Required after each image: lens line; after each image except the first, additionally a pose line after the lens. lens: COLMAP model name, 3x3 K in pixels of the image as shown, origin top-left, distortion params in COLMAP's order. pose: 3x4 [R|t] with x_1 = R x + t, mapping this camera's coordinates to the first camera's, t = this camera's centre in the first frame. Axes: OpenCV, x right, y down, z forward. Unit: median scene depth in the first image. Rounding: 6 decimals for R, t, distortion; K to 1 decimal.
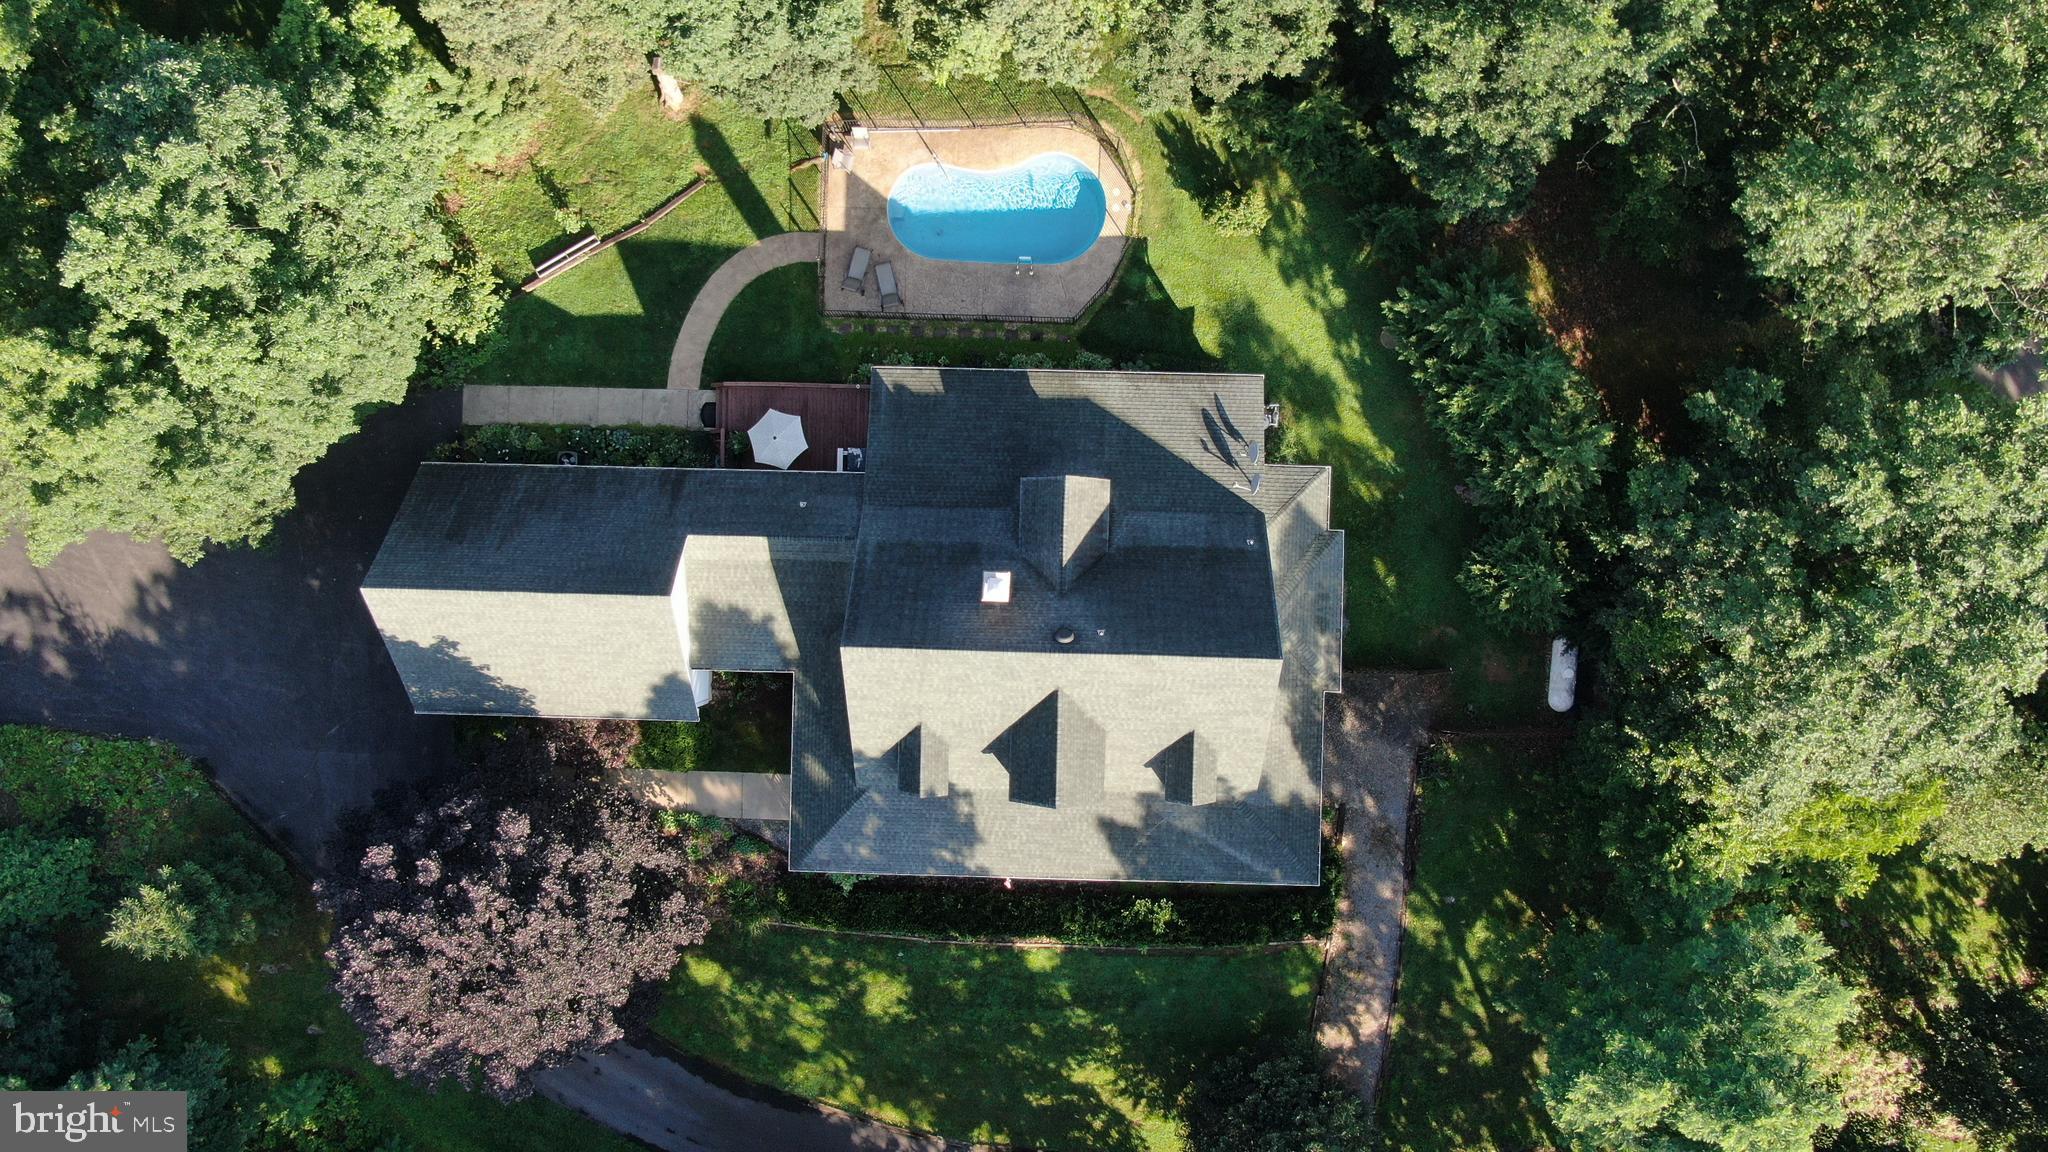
lens RADIAL K [[1470.3, 0, 1032.7], [0, 1470.3, 579.9], [0, 0, 1]] dist [-0.020852, 0.004521]
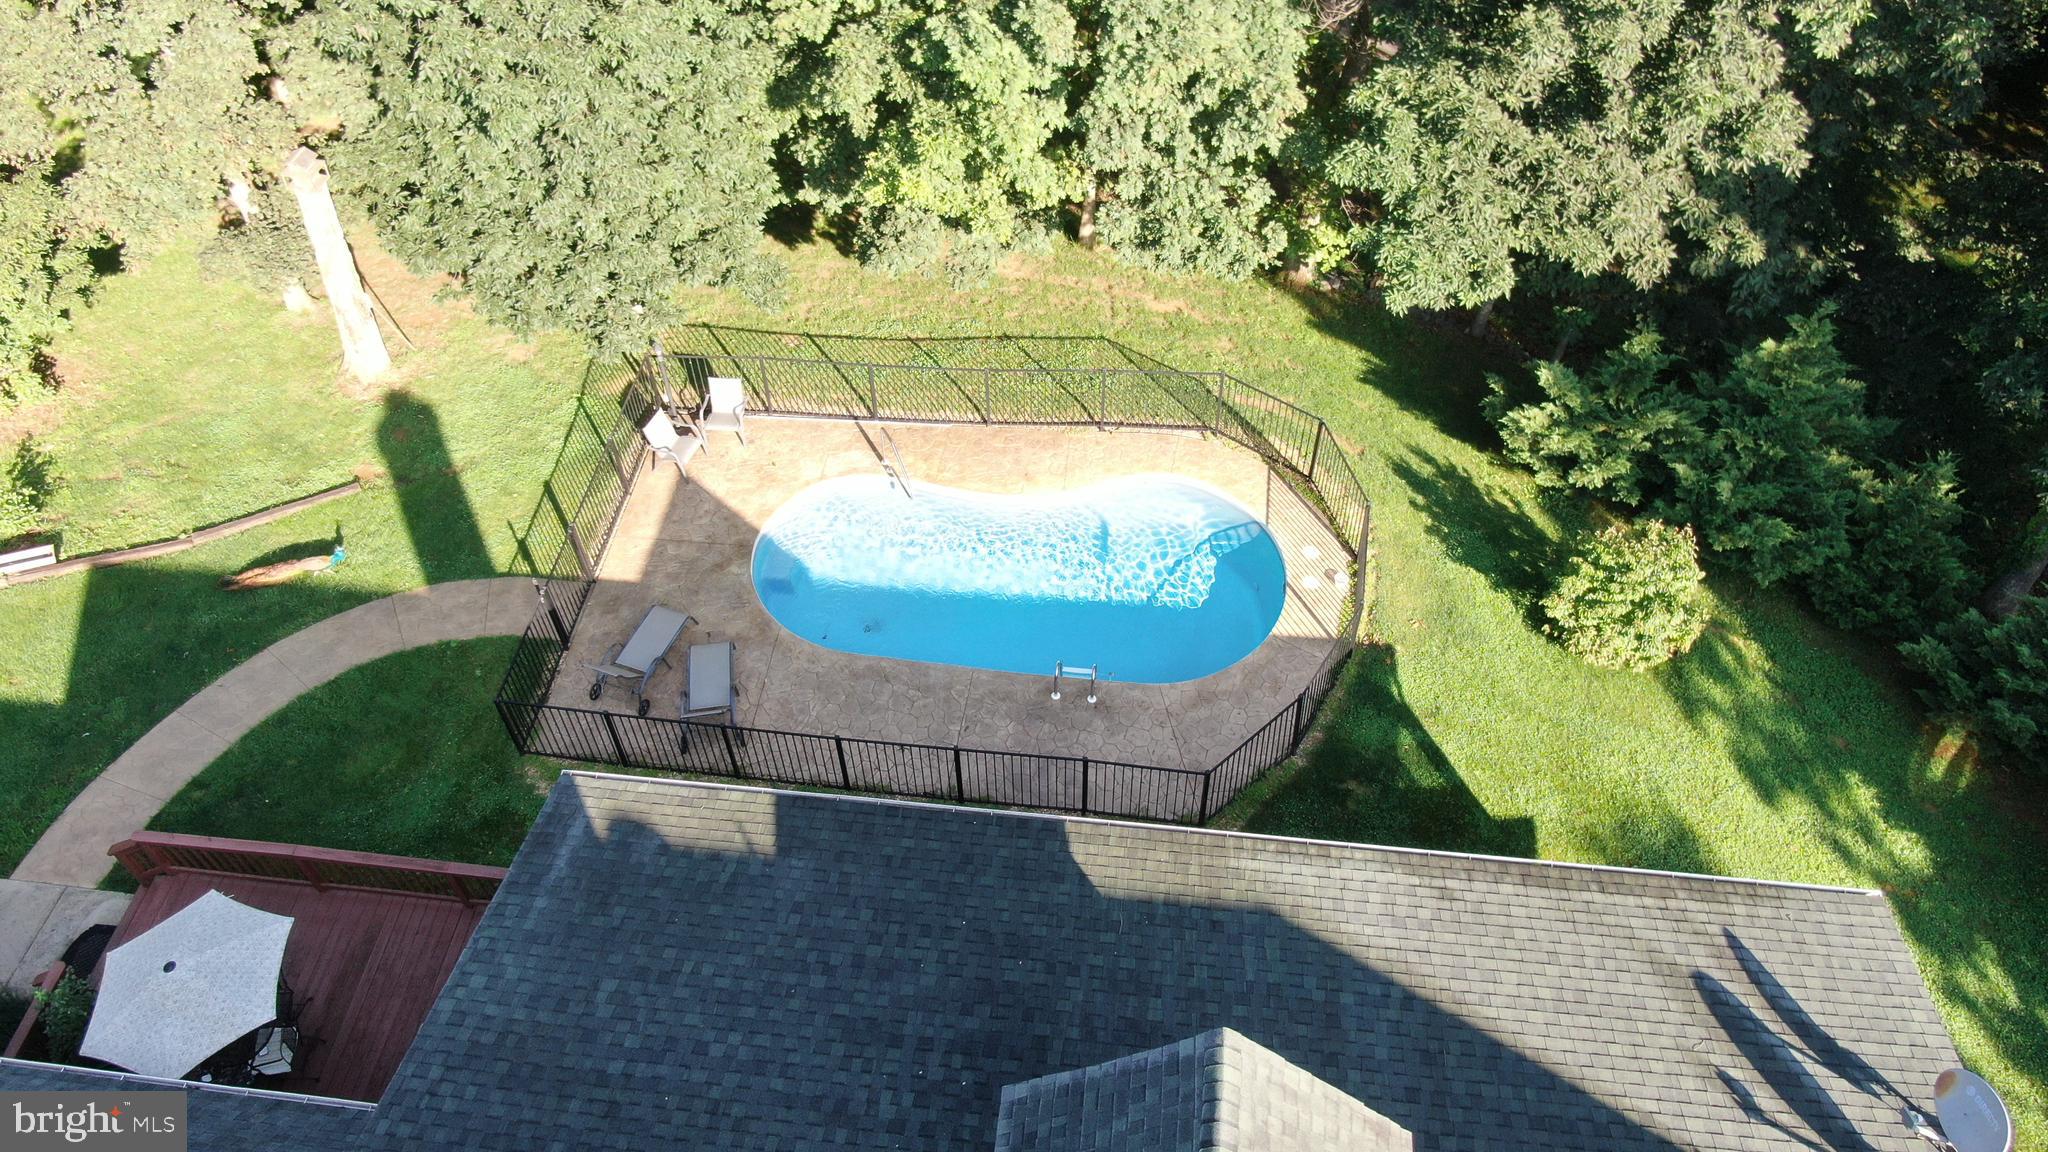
lens RADIAL K [[1470.3, 0, 1032.7], [0, 1470.3, 579.9], [0, 0, 1]] dist [-0.020852, 0.004521]
pose [[0.995936, 0.071564, -0.054680, 0.002419], [-0.089998, 0.767629, -0.634544, 0.010015], [-0.003437, 0.636886, 0.770950, 0.691190]]
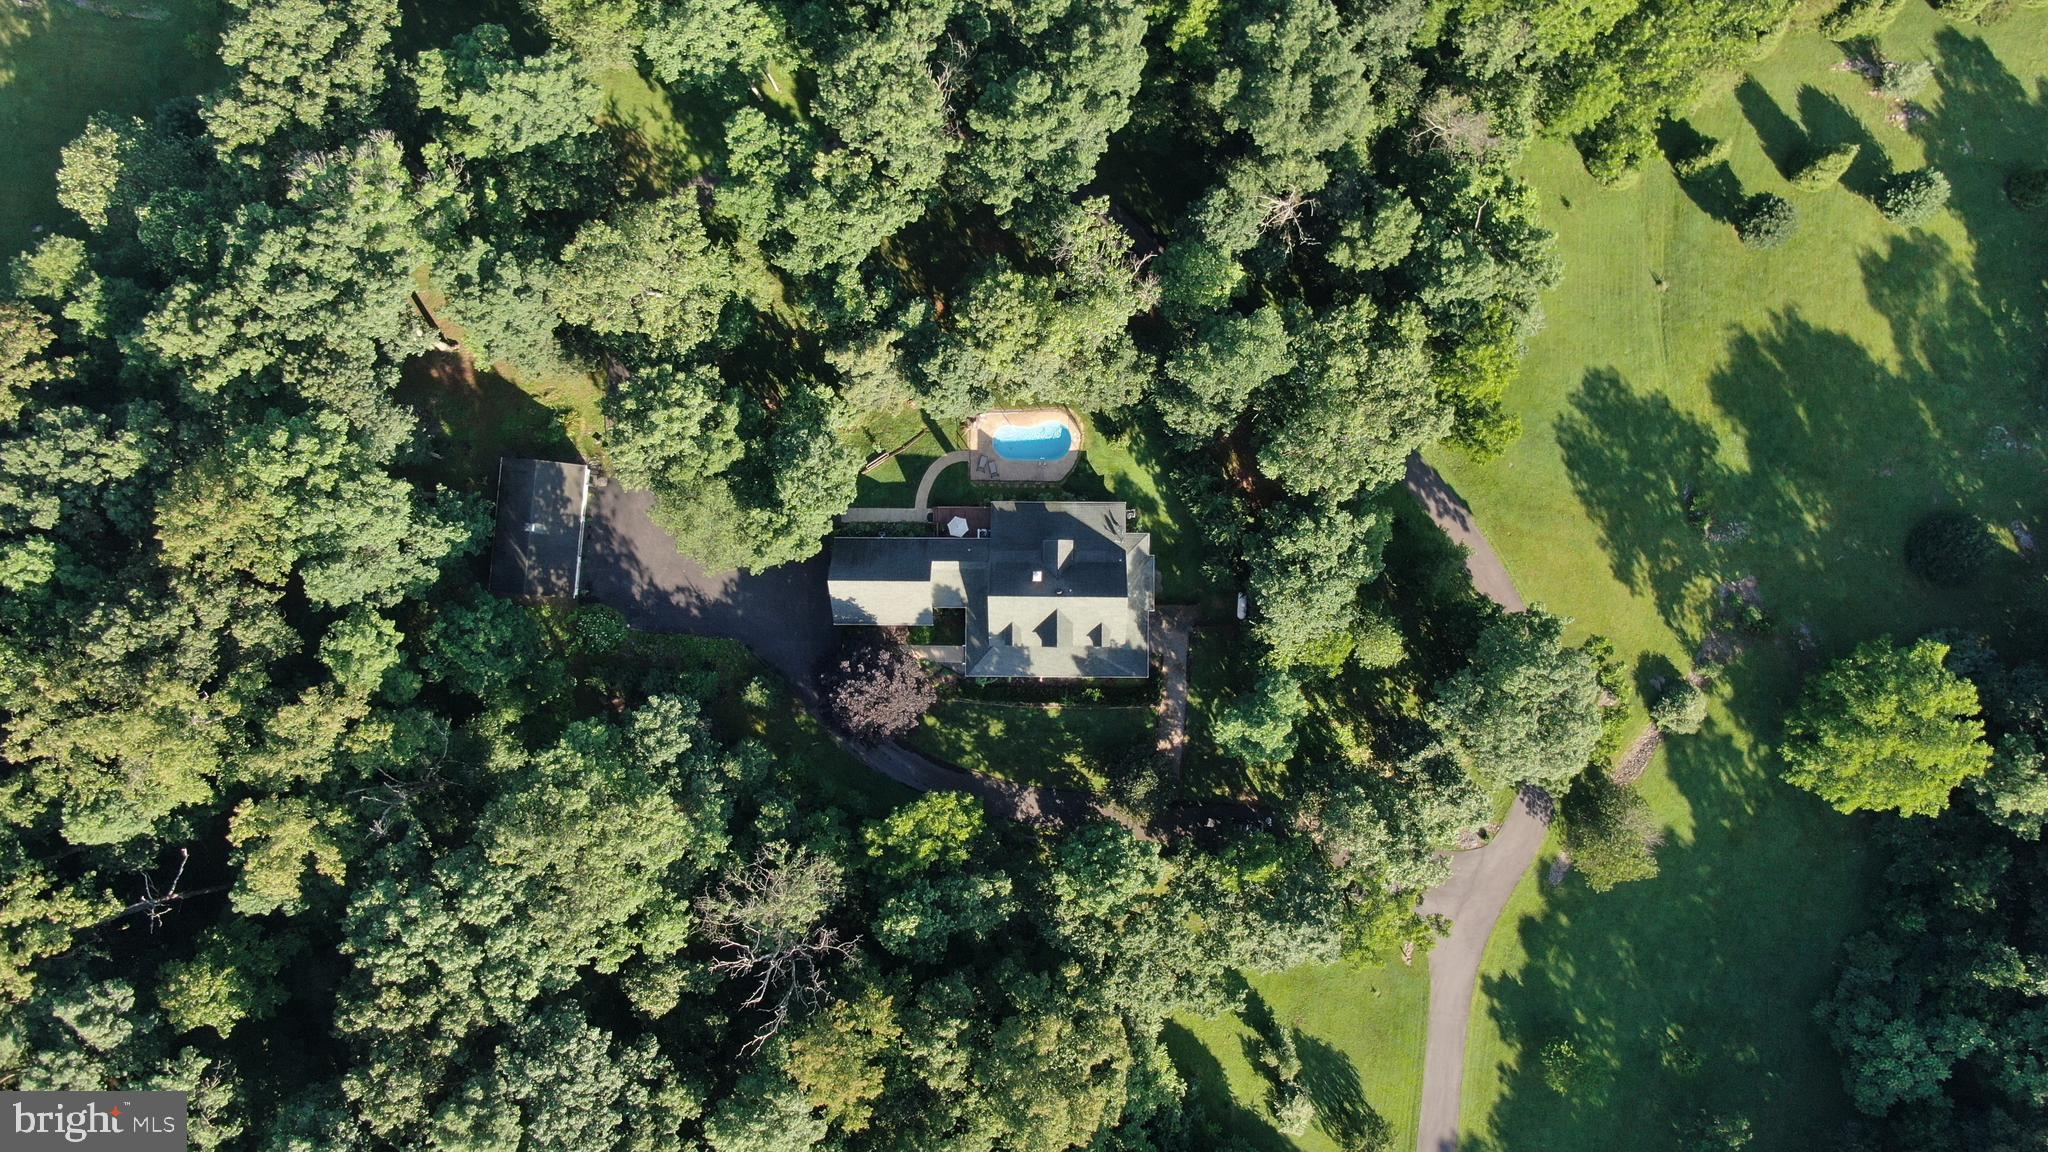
lens RADIAL K [[1470.3, 0, 1032.7], [0, 1470.3, 579.9], [0, 0, 1]] dist [-0.020852, 0.004521]
pose [[0.999826, -0.018380, -0.003042, -0.020064], [0.018366, 0.999821, -0.004598, 0.021995], [0.003126, 0.004541, 0.999985, -1.781473]]
